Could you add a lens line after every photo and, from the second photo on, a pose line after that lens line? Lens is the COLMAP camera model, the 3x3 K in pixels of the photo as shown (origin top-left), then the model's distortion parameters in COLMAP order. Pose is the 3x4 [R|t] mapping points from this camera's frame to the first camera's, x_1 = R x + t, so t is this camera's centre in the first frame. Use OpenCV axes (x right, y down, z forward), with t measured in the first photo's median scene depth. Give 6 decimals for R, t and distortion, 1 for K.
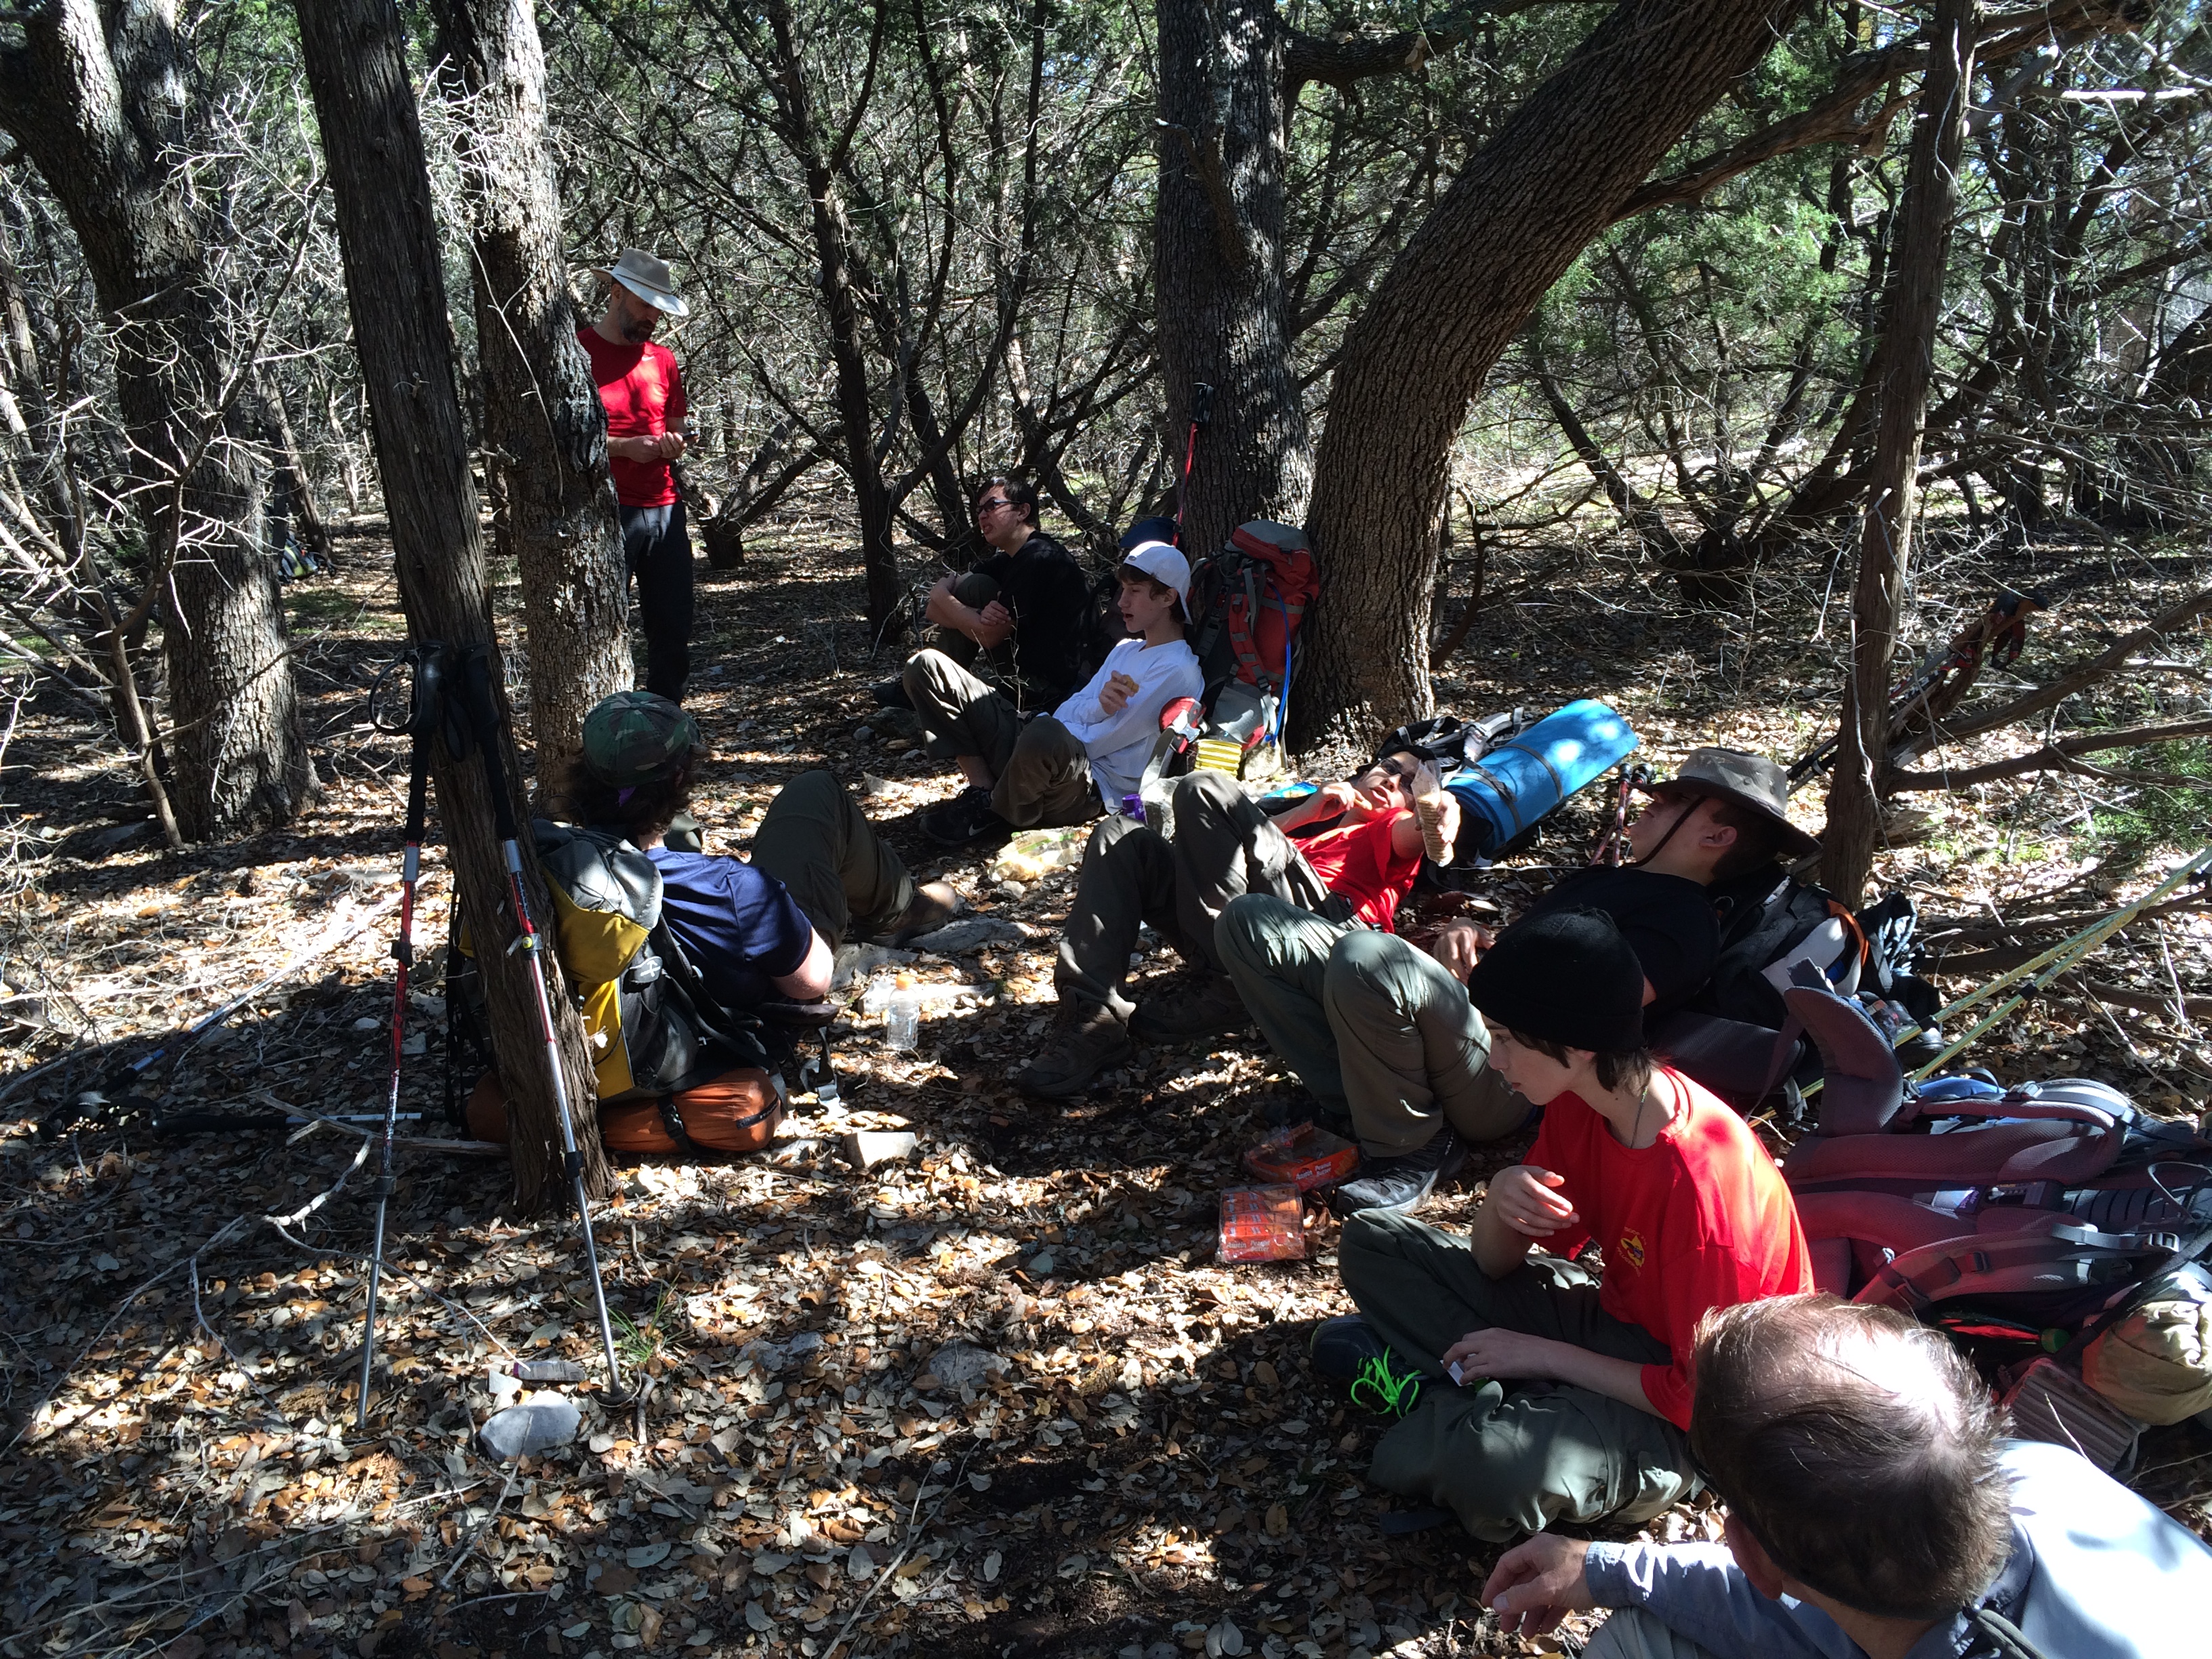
lens RADIAL K [[1880.4, 0, 1102.4], [0, 1880.4, 843.2], [0, 0, 1]] dist [0.089406, -0.107529]
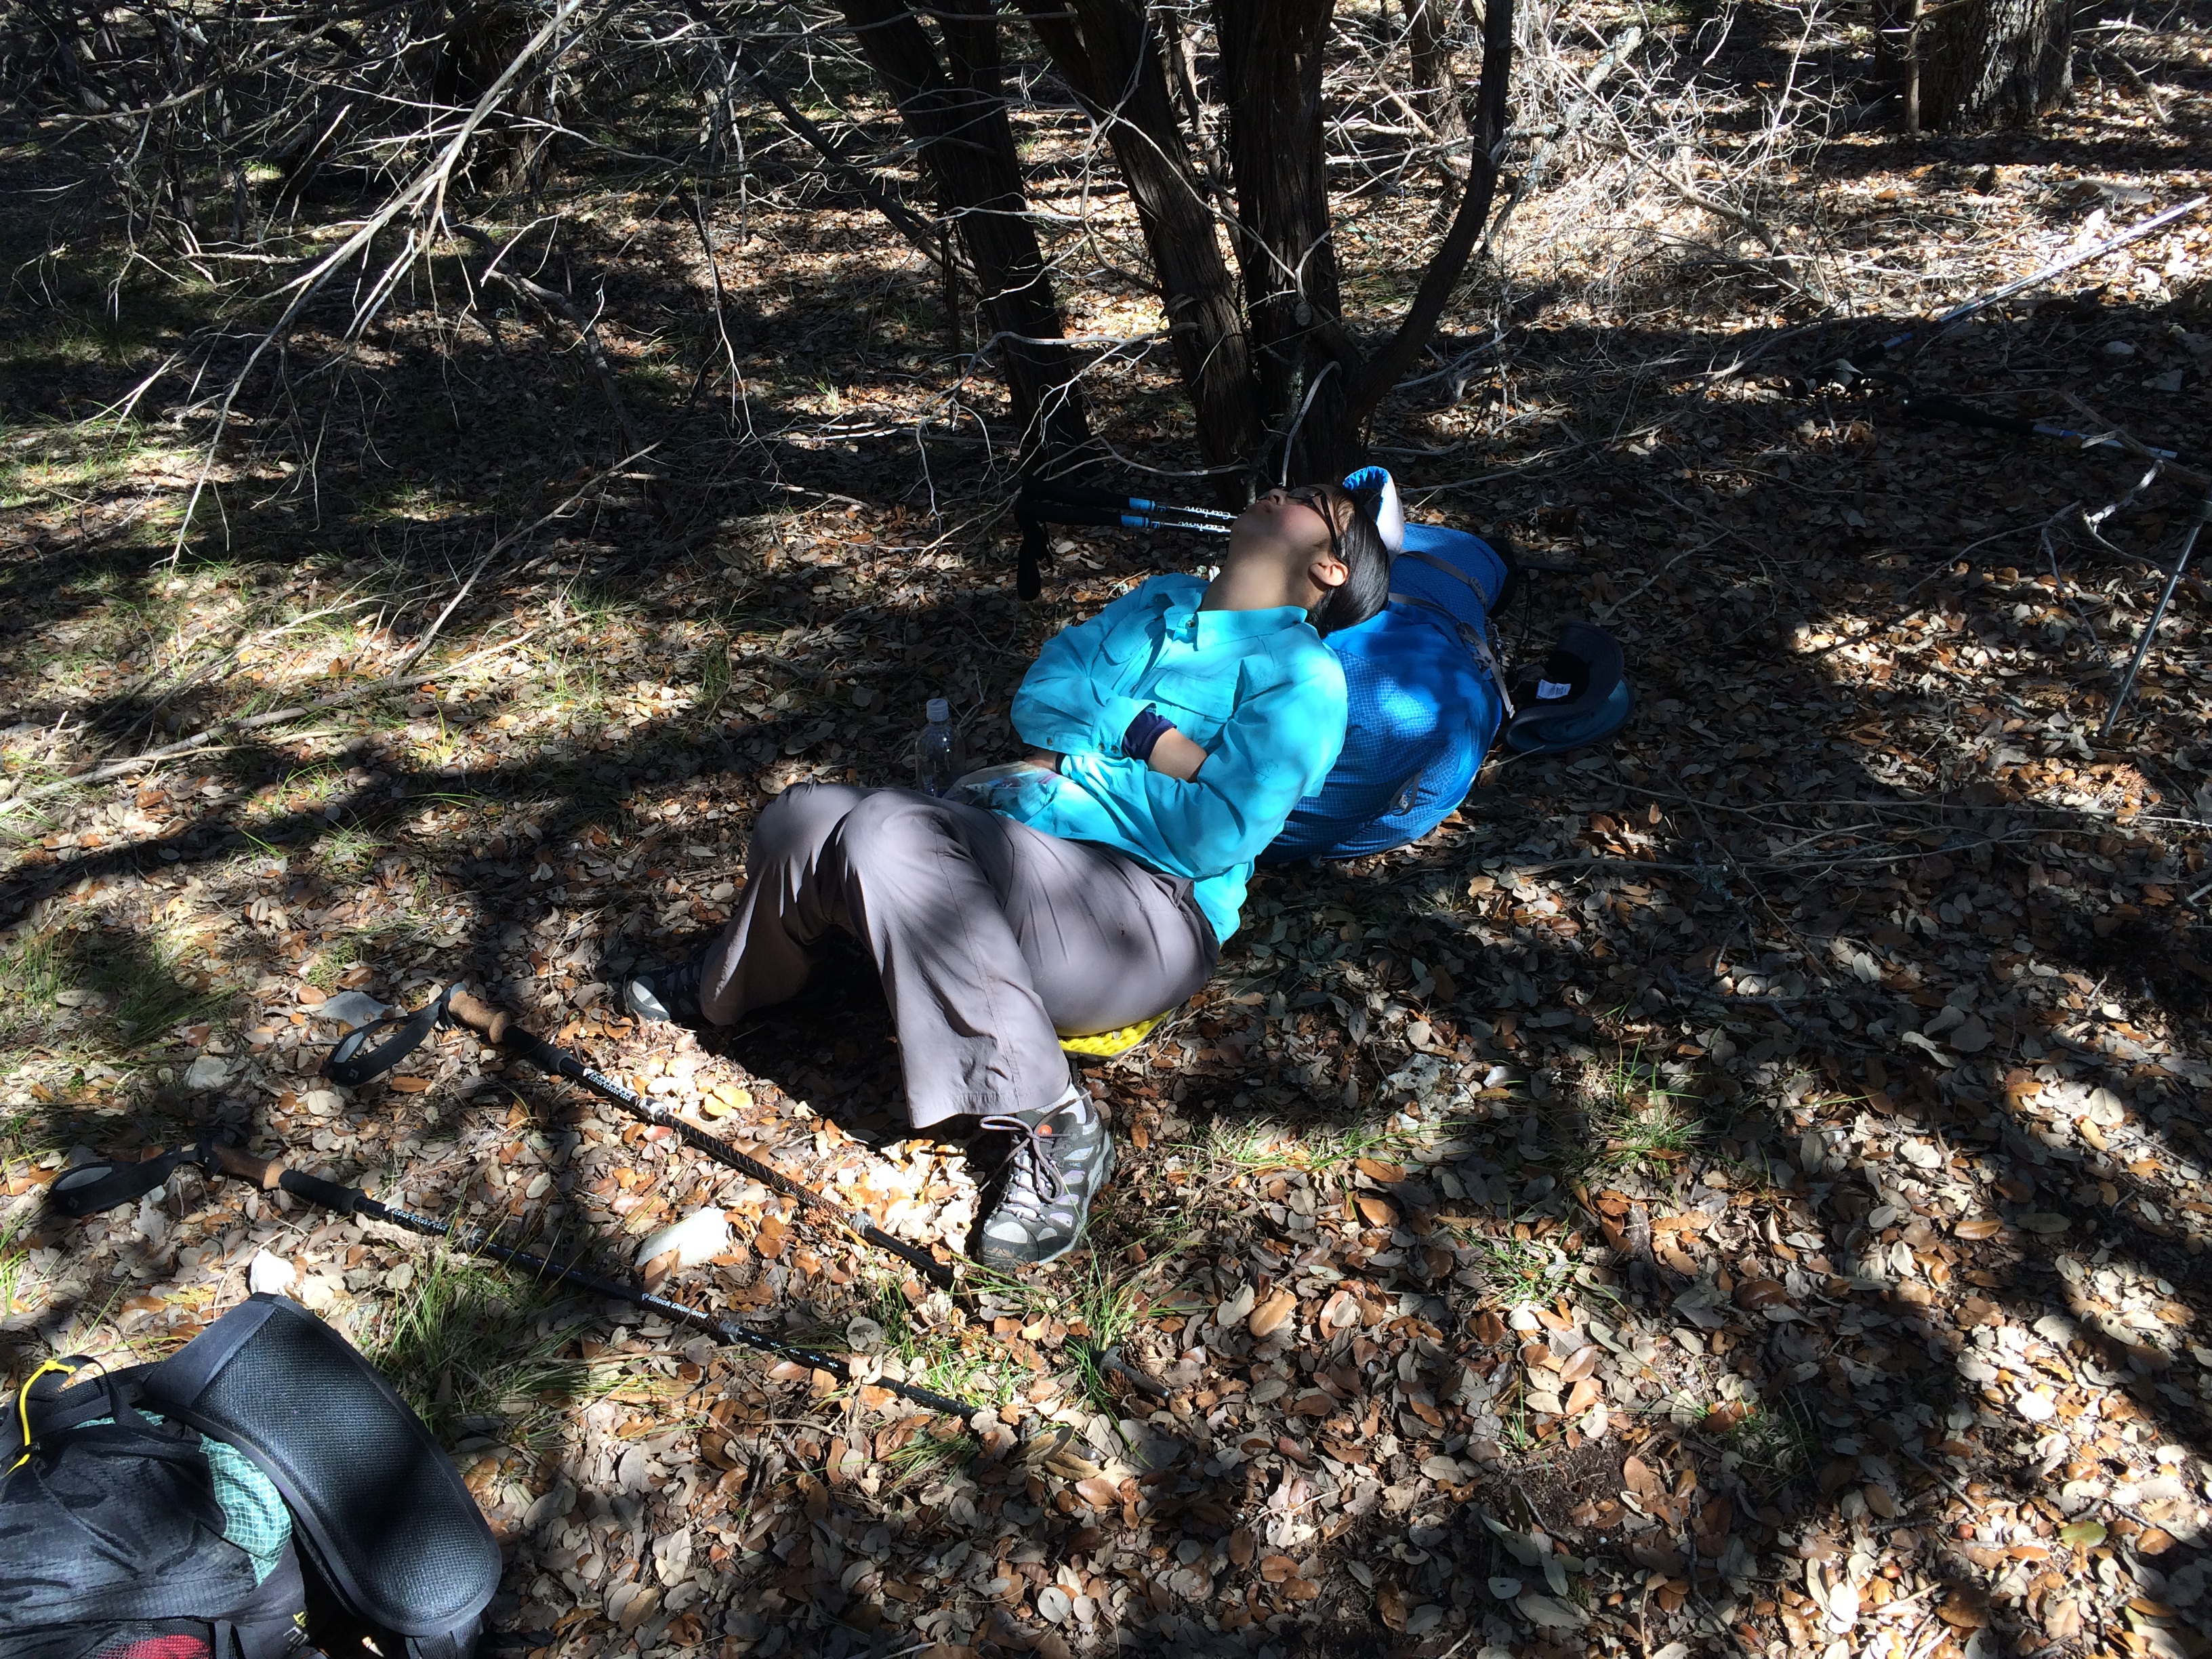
lens RADIAL K [[1880.4, 0, 1102.4], [0, 1880.4, 843.2], [0, 0, 1]] dist [0.089406, -0.107529]
pose [[0.720493, 0.359702, -0.592878, -0.095244], [-0.144611, 0.914091, 0.378846, 0.031261], [0.678217, -0.187219, 0.710613, -0.066436]]
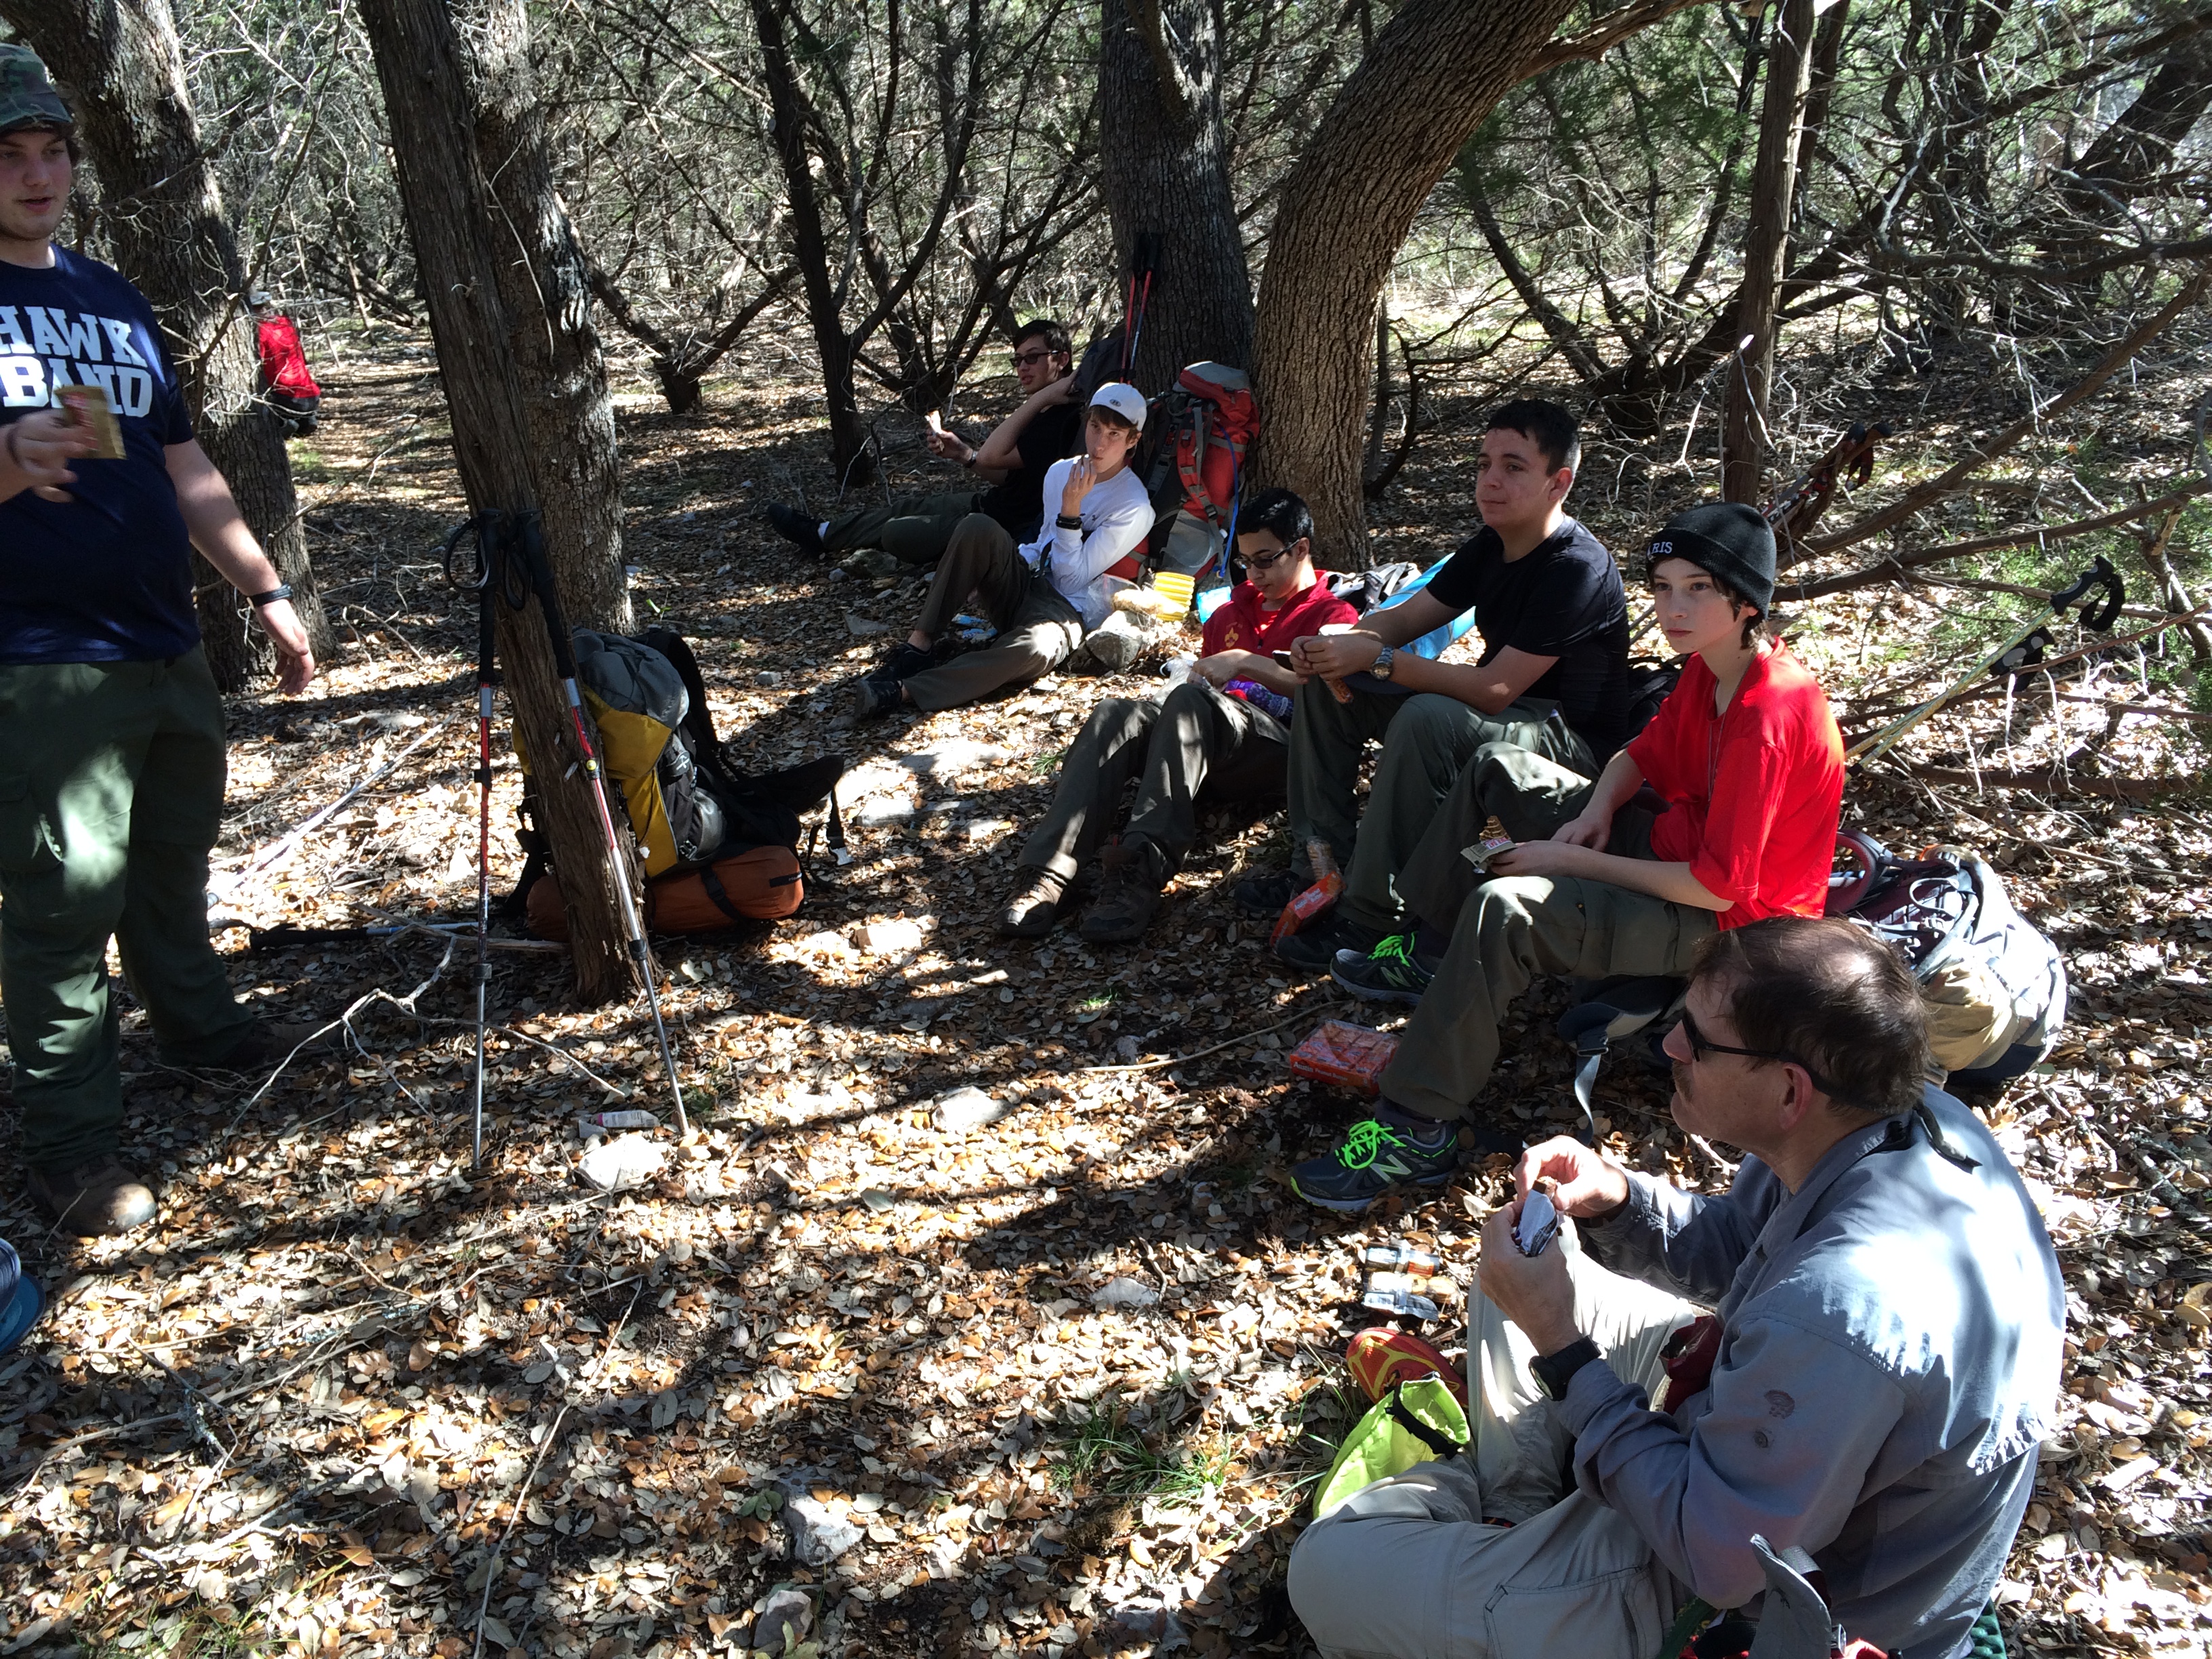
lens RADIAL K [[1880.4, 0, 1102.4], [0, 1880.4, 843.2], [0, 0, 1]] dist [0.089406, -0.107529]
pose [[0.999335, -0.030463, 0.020037, -0.005912], [0.028563, 0.995614, 0.089094, 0.002883], [-0.022663, -0.088462, 0.995822, -0.123407]]
